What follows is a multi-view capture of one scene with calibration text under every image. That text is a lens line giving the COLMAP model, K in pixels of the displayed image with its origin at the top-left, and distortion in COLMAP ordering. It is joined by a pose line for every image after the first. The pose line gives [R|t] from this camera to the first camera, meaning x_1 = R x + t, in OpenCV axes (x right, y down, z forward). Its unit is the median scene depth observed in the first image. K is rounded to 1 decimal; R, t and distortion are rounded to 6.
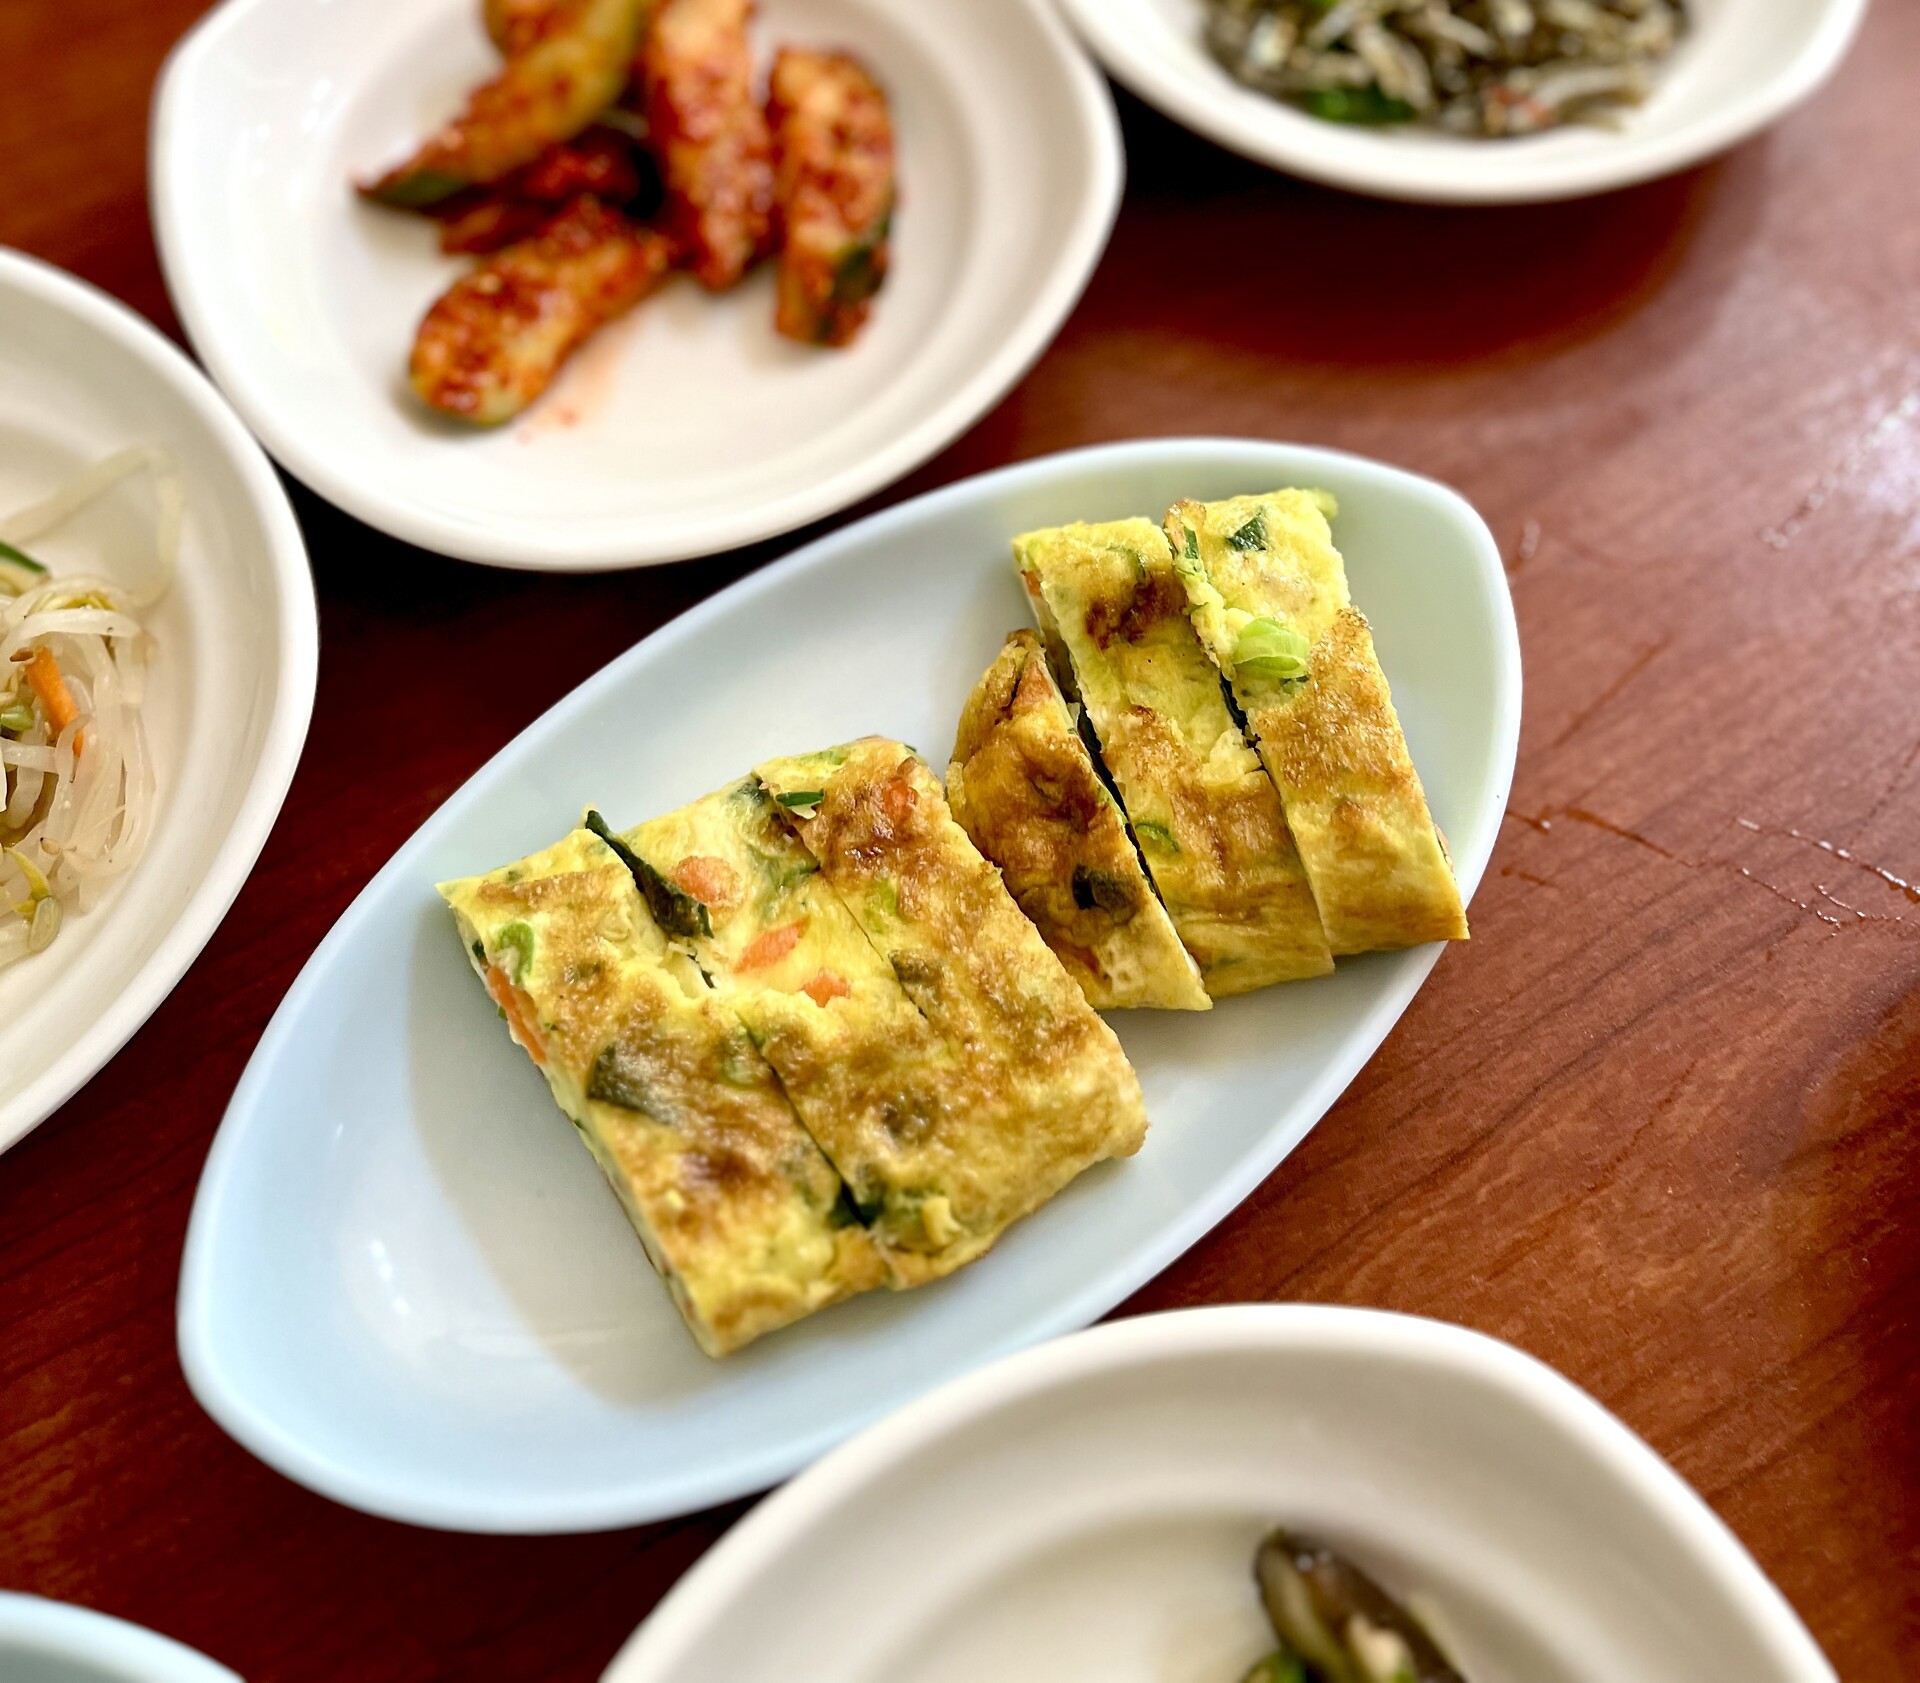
lens RADIAL K [[2512.2, 0, 959.1], [0, 2512.2, 841.3], [0, 0, 1]] dist [0.013698, 0.000000]
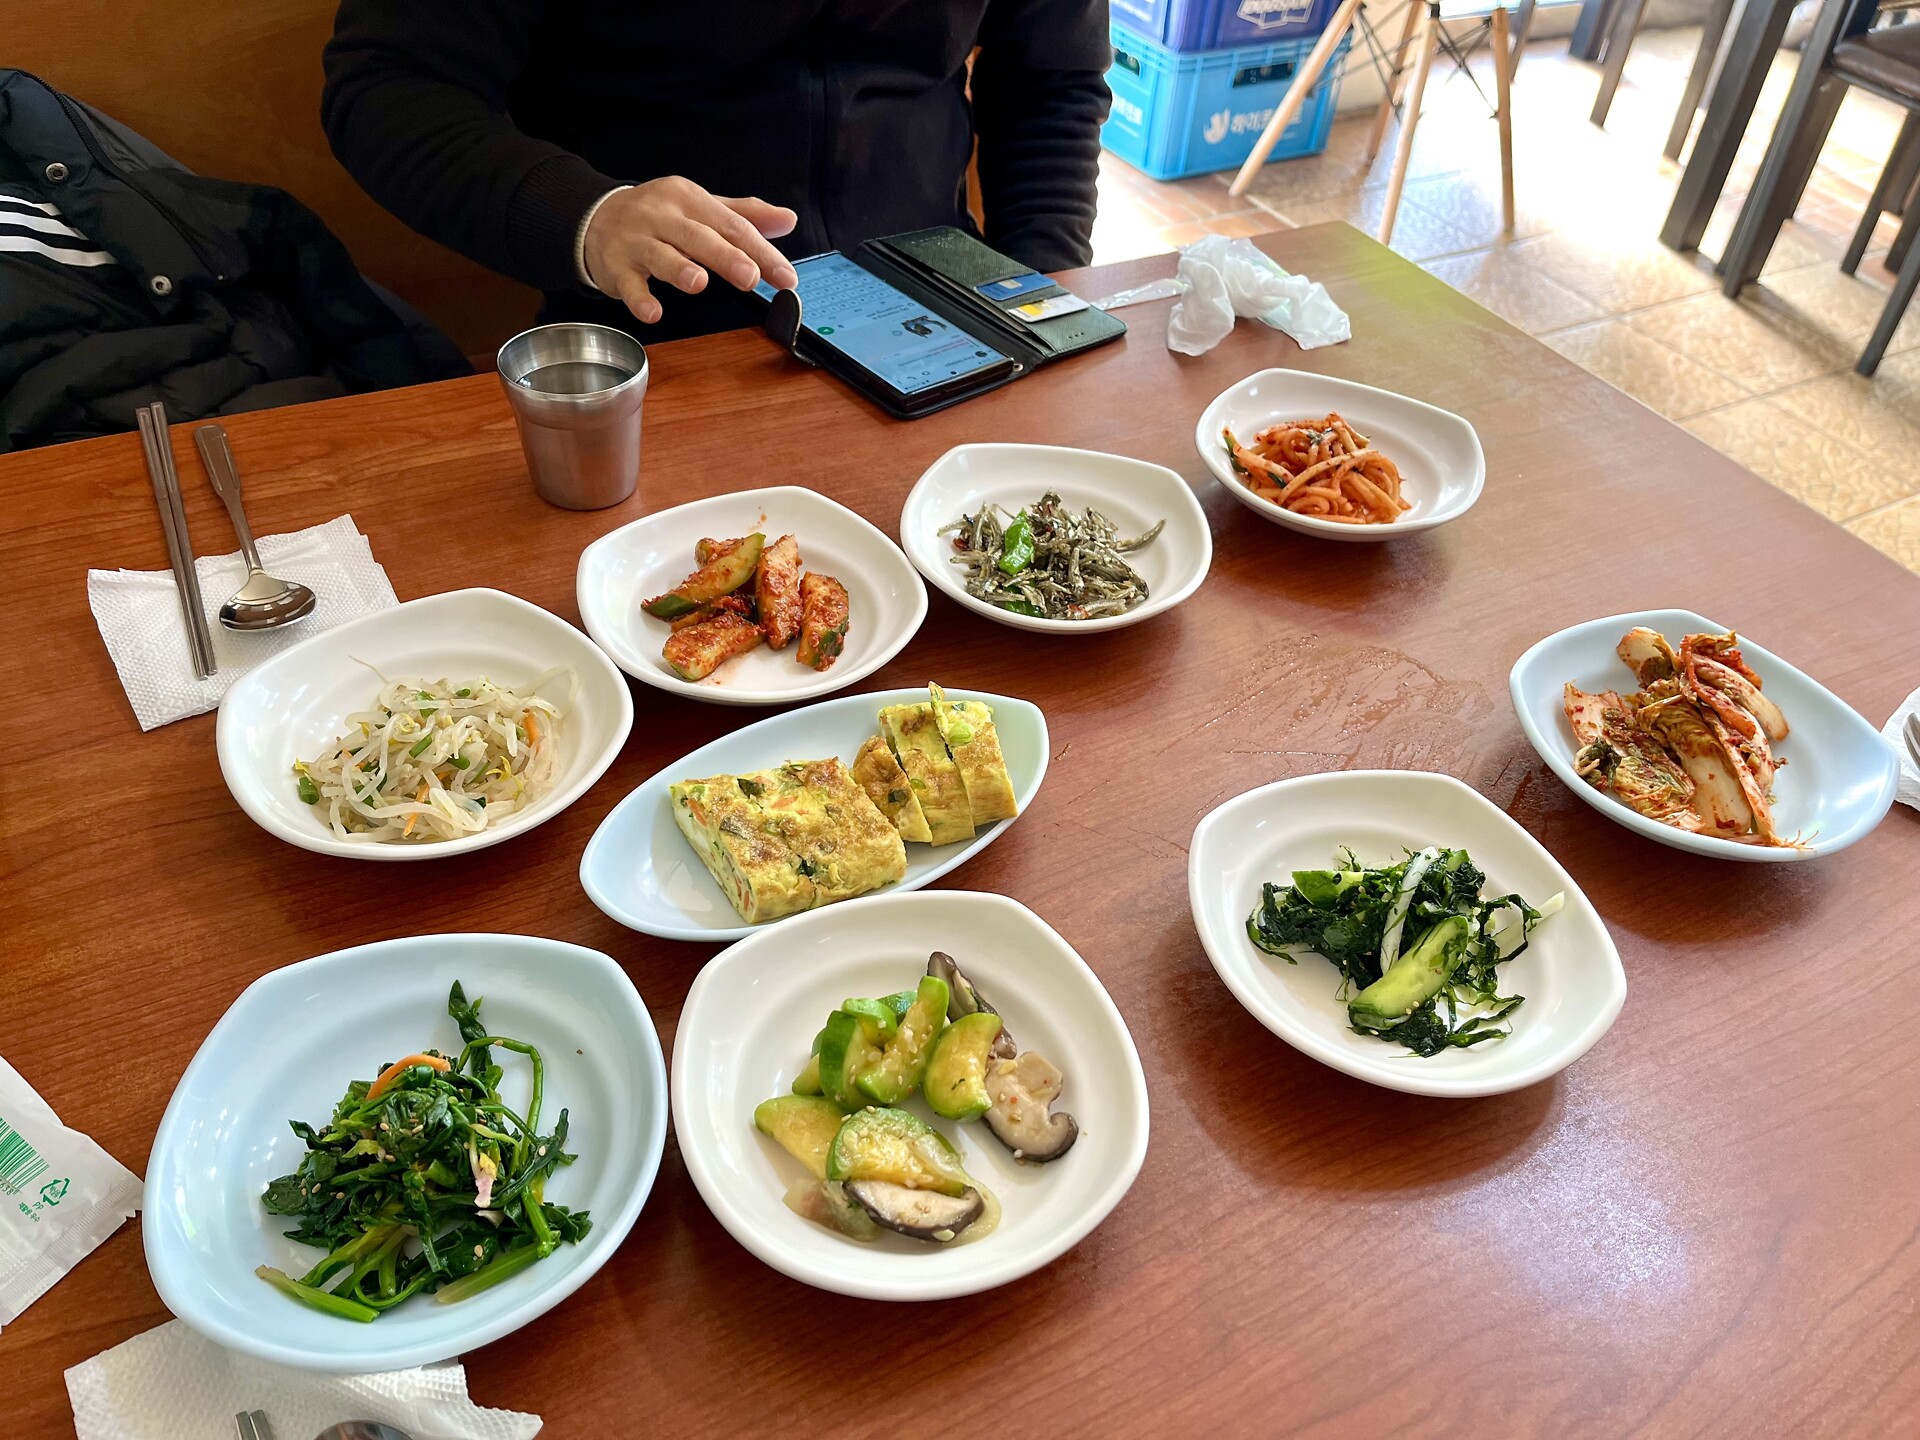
lens RADIAL K [[1456.3, 0, 960.6], [0, 1456.3, 720.2], [0, 0, 1]] dist [0.006181, 0.000003]
pose [[0.995392, 0.080503, 0.052102, 0.033841], [-0.060406, 0.948388, -0.311305, 0.463678], [-0.074474, 0.306723, 0.948881, -0.657481]]
